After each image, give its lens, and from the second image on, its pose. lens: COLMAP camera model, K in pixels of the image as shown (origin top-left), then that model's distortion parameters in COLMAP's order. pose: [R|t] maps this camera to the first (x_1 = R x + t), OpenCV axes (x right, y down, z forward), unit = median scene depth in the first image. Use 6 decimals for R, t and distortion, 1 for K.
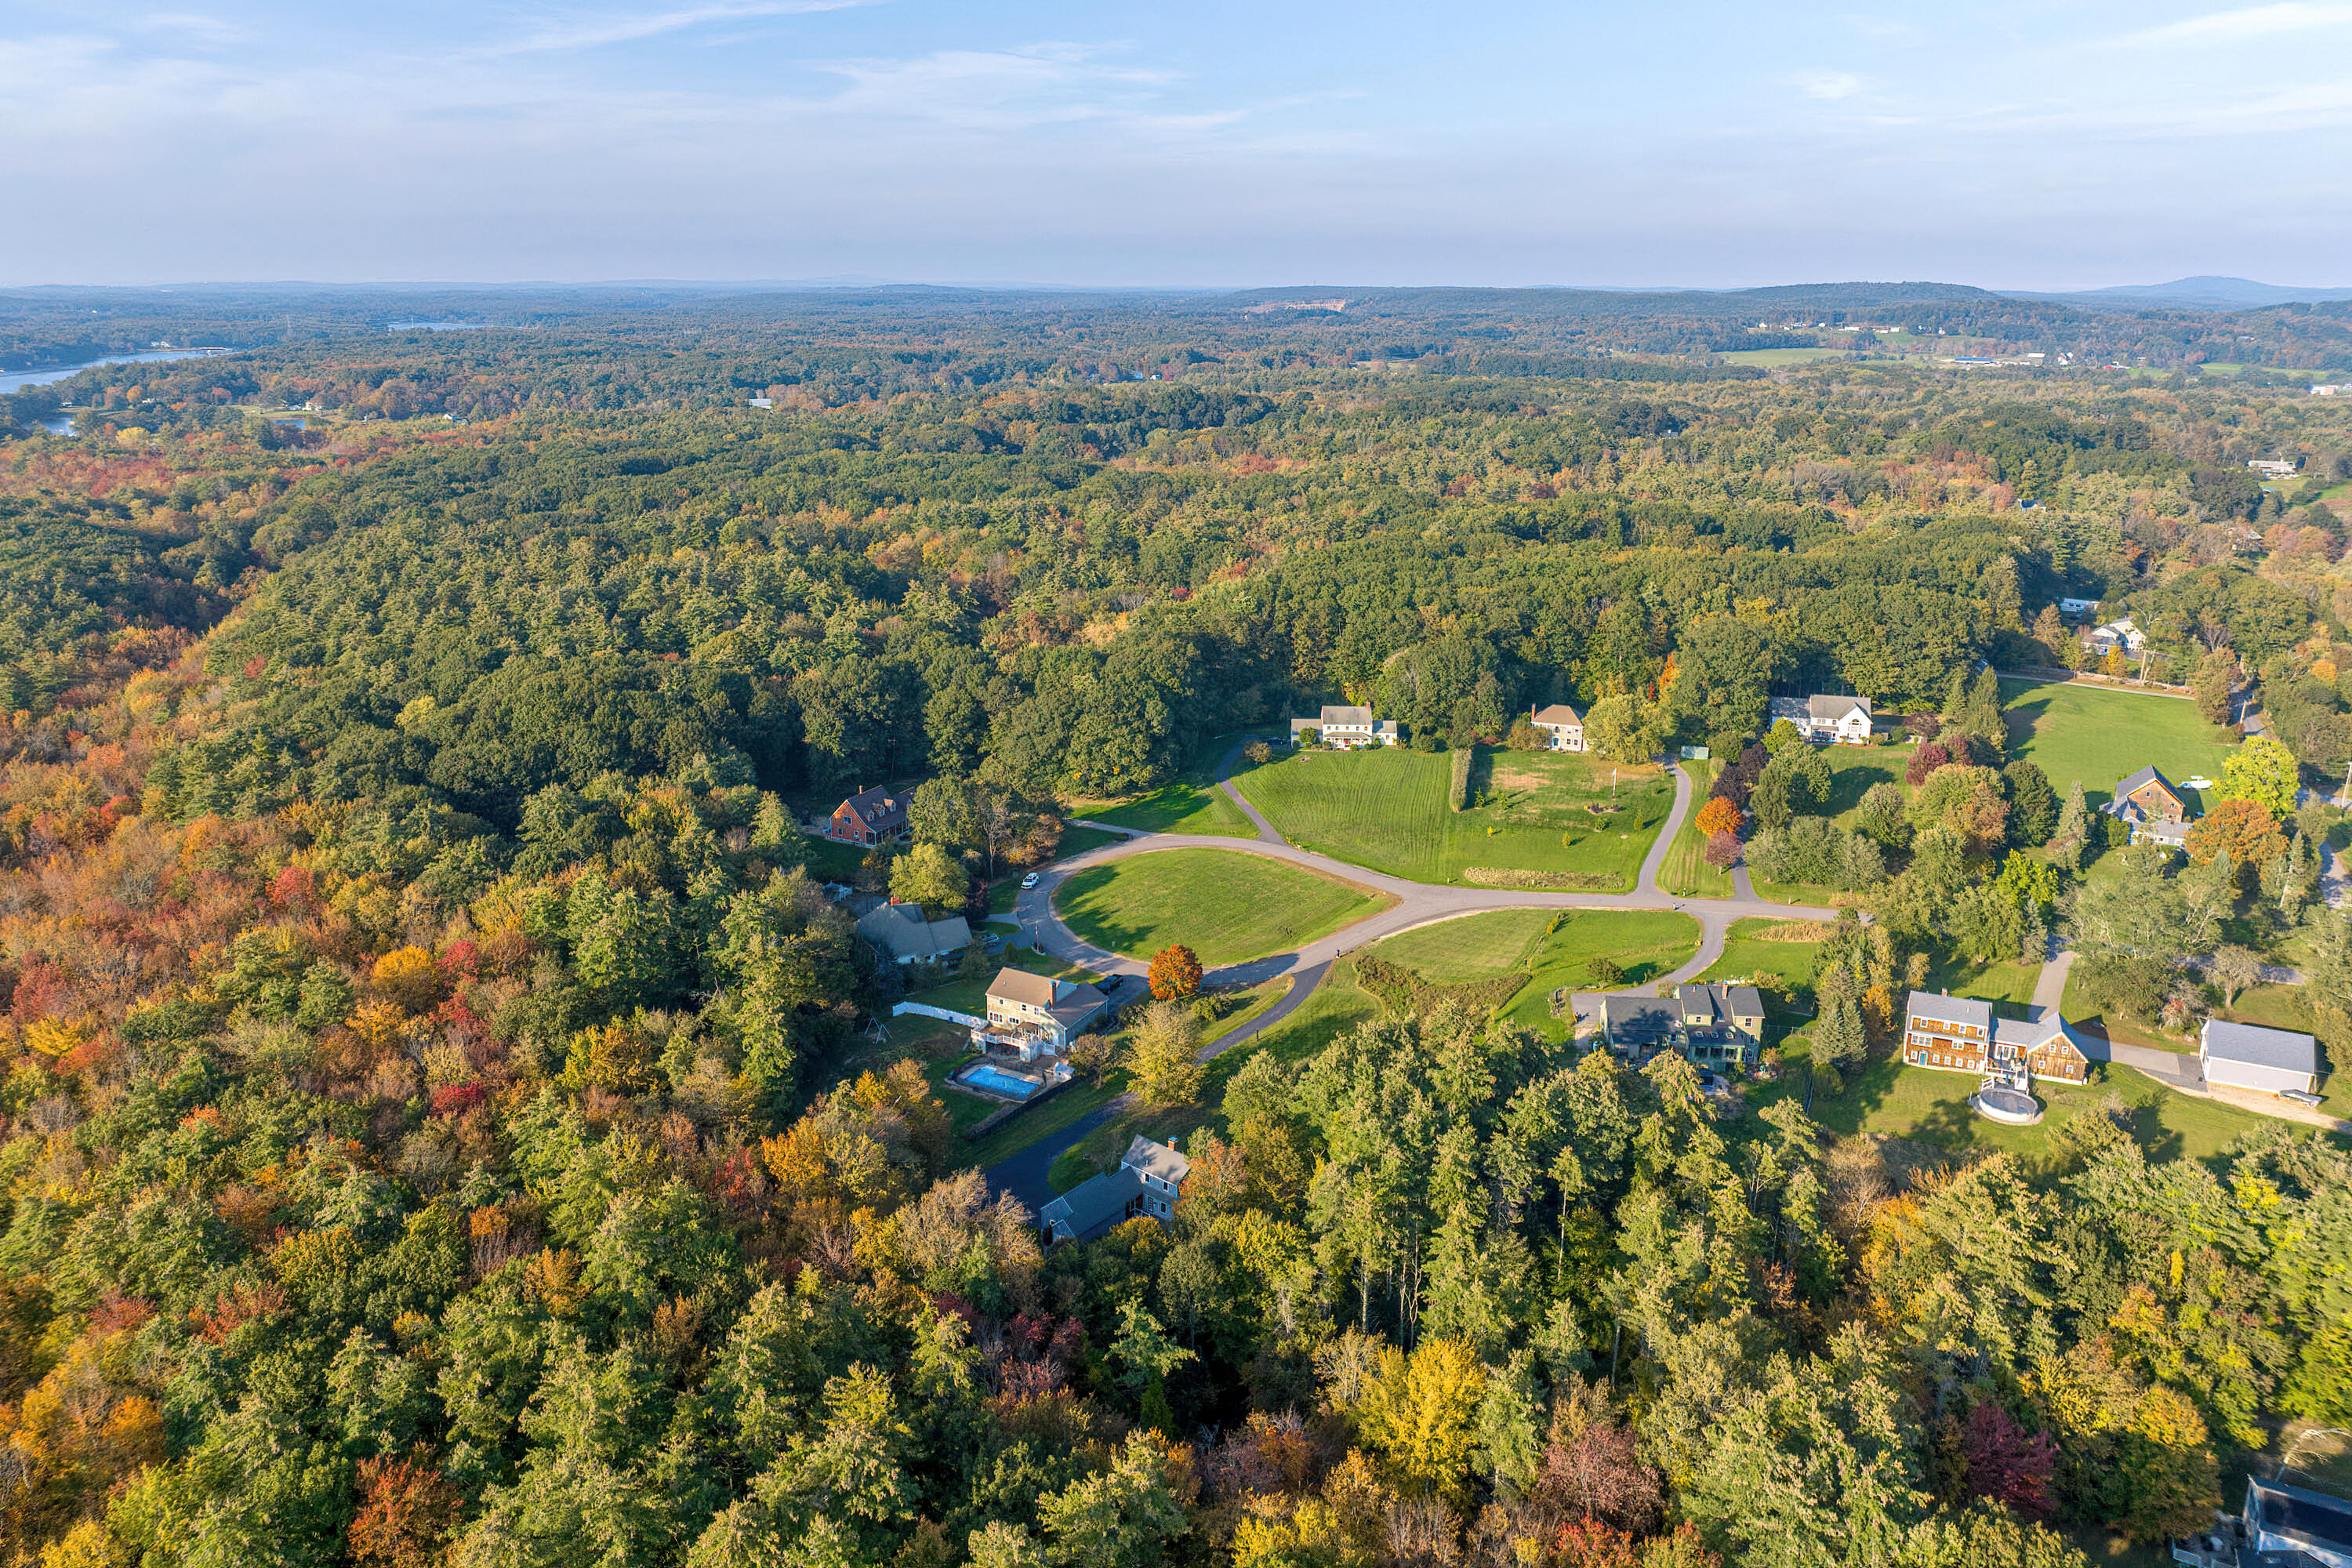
lens RADIAL K [[1633.0, 0, 1176.0], [0, 1633.0, 784.0], [0, 0, 1]] dist [-0.055810, 0.030275]
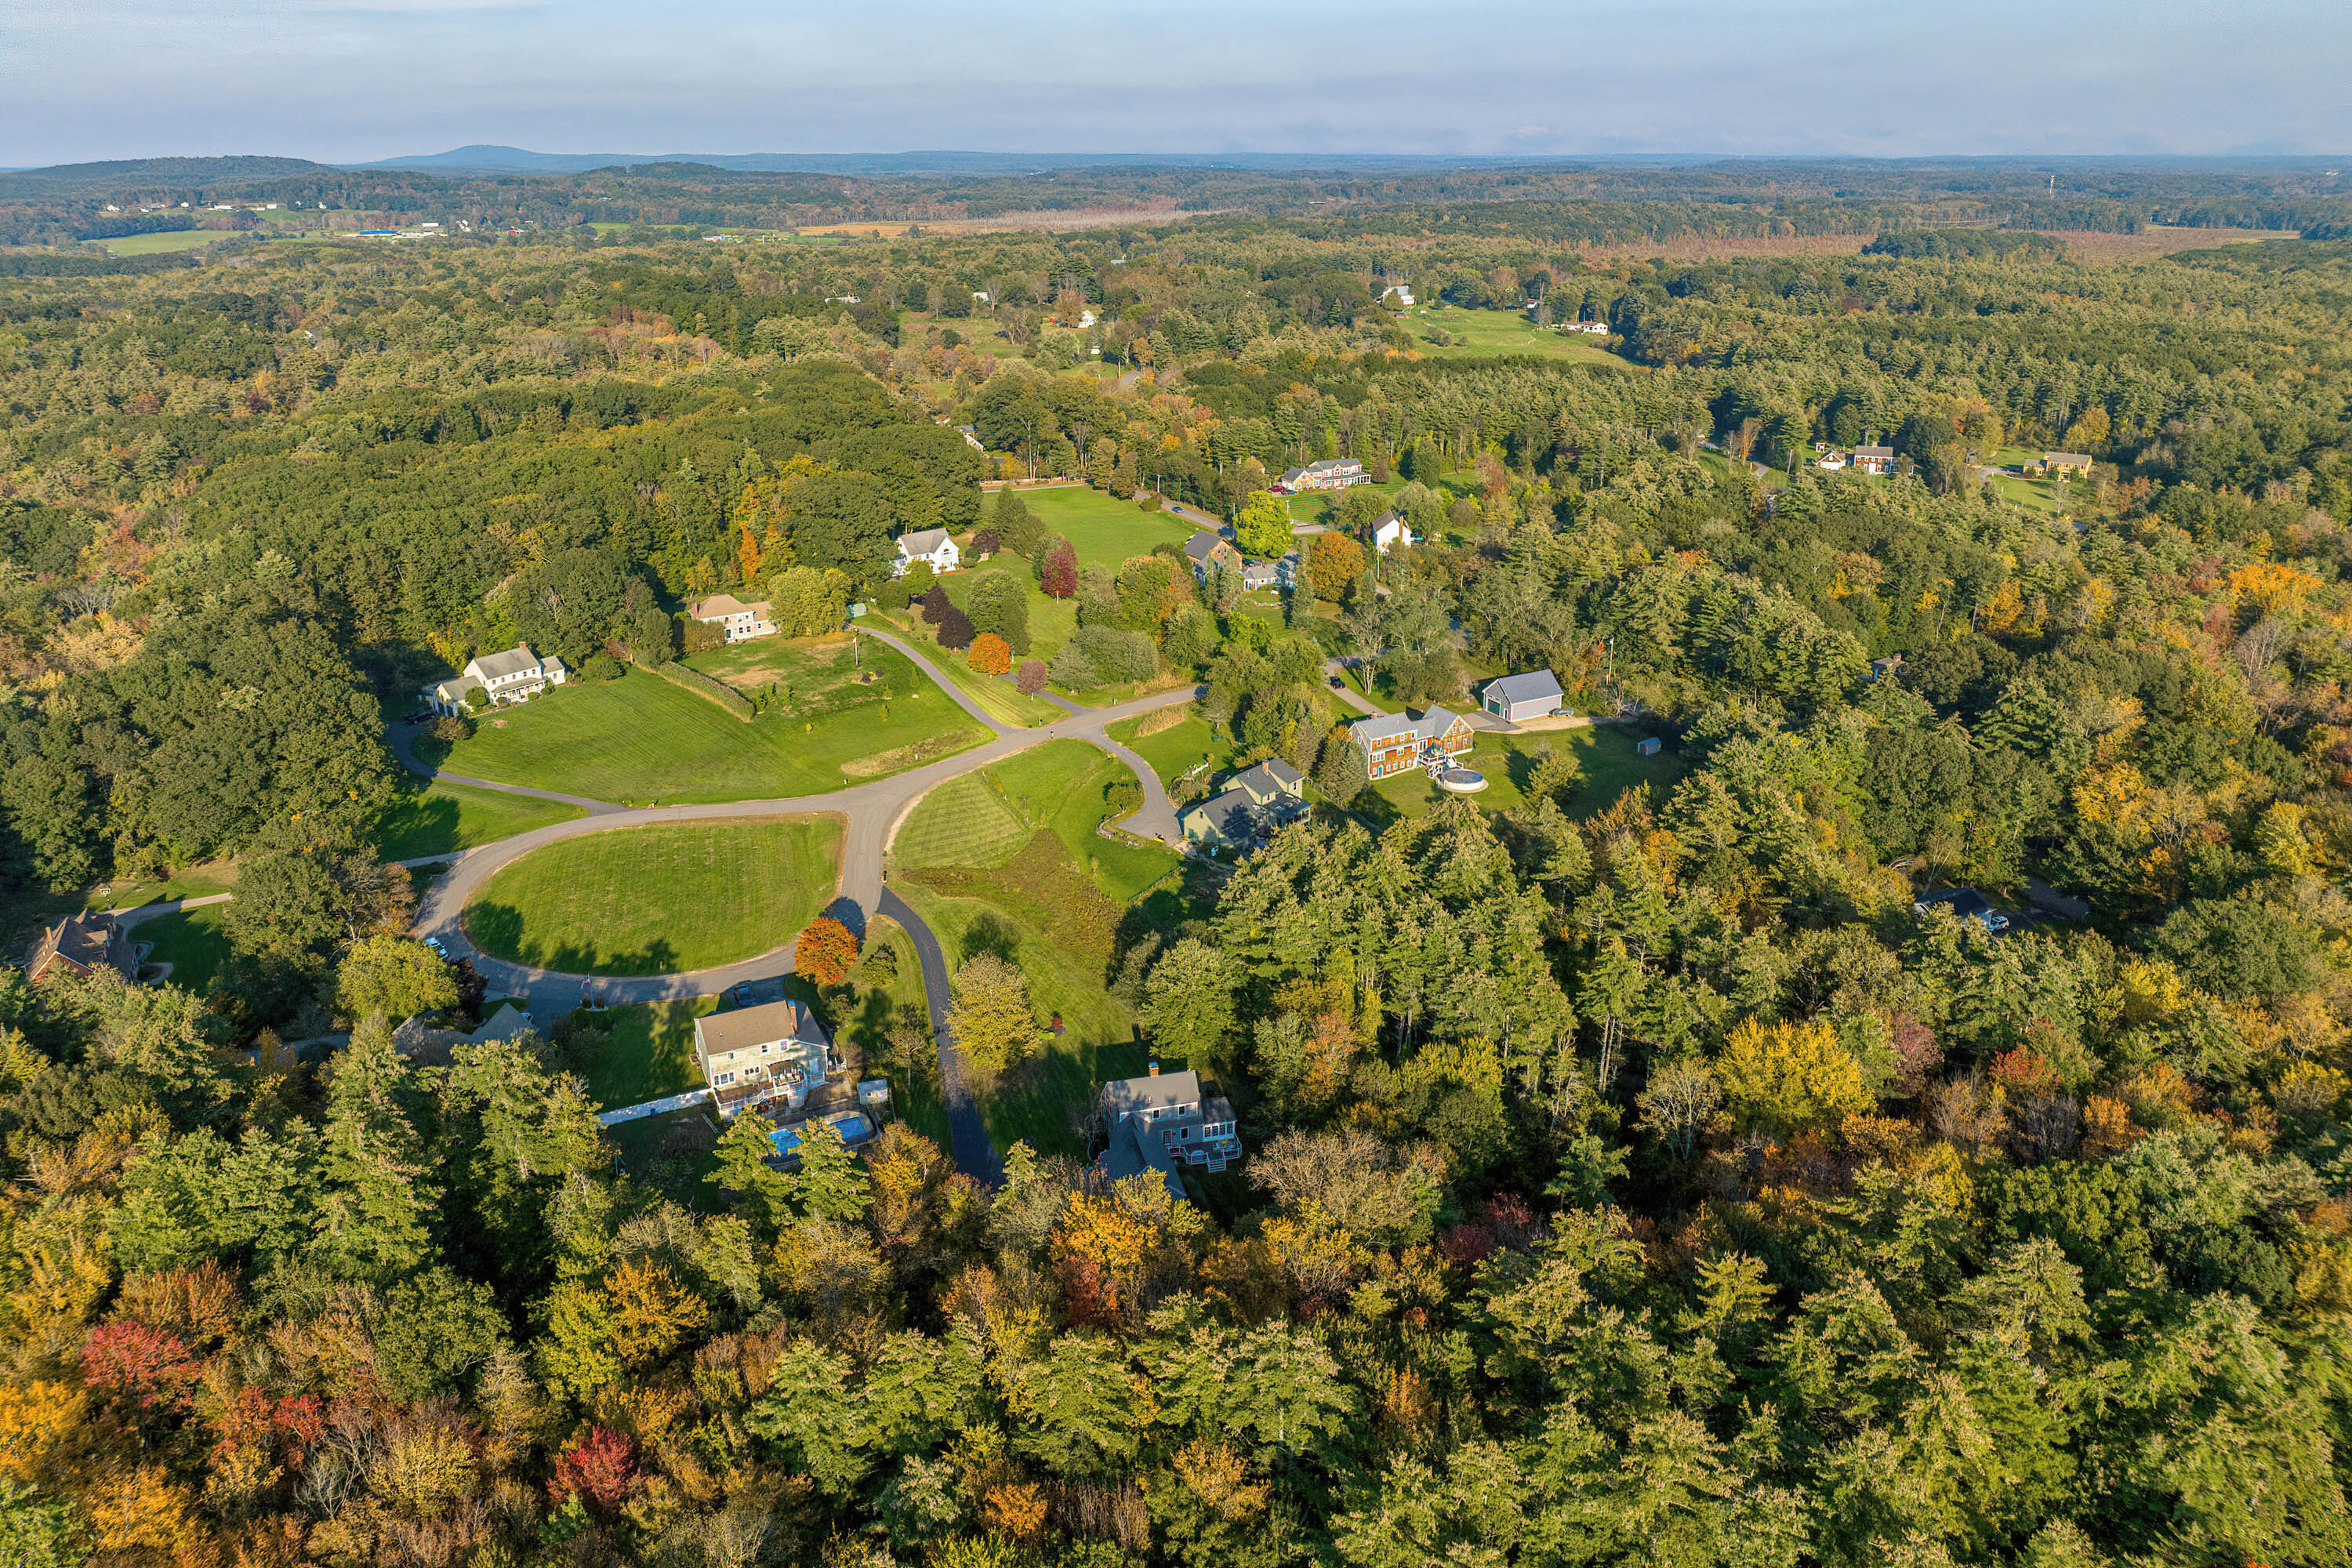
lens RADIAL K [[1633.0, 0, 1176.0], [0, 1633.0, 784.0], [0, 0, 1]] dist [-0.055810, 0.030275]
pose [[0.575076, -0.295609, 0.762825, -0.351837], [0.241297, 0.952244, 0.187104, -0.055556], [-0.781705, 0.076469, 0.618942, 0.220859]]
